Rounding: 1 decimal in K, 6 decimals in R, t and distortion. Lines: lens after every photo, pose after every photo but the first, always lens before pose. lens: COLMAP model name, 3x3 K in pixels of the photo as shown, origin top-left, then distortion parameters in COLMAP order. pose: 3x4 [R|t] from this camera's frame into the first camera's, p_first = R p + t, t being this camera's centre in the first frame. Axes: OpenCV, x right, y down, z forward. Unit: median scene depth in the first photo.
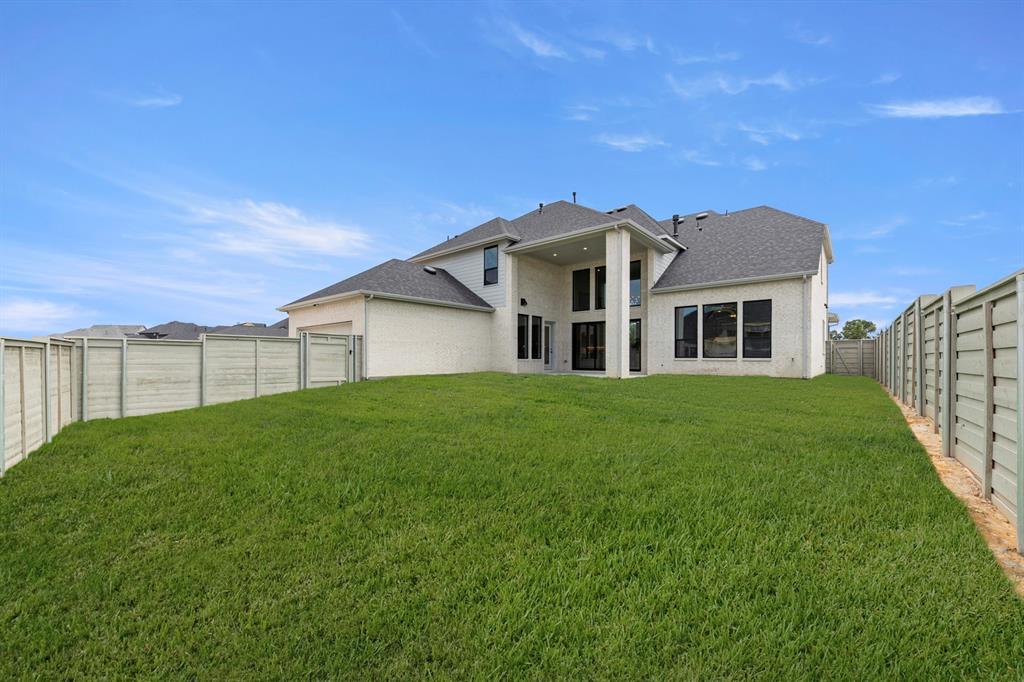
lens RADIAL K [[398.1, 0, 494.7], [0, 398.1, 359.8], [0, 0, 1]] dist [-0.000832, 0.000048]
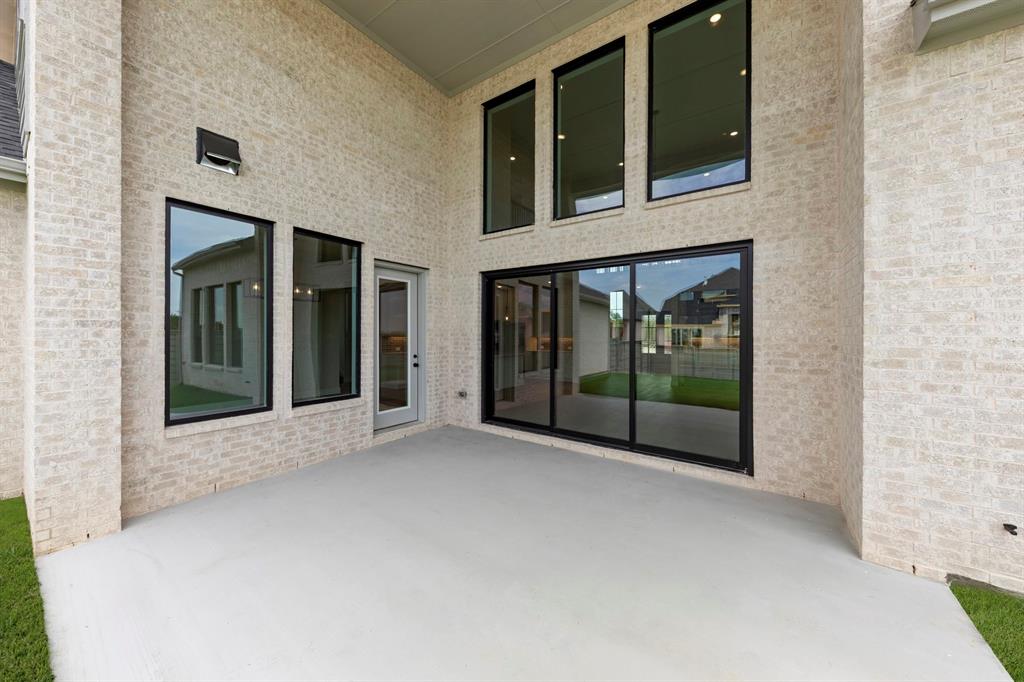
lens RADIAL K [[356.7, 0, 509.5], [0, 356.7, 337.1], [0, 0, 1]] dist [0.012160, 0.000043]
pose [[0.993032, -0.000088, 0.117848, 0.184547], [-0.000168, 0.999998, 0.002155, -0.042052], [-0.117848, -0.002160, 0.993029, 0.723522]]
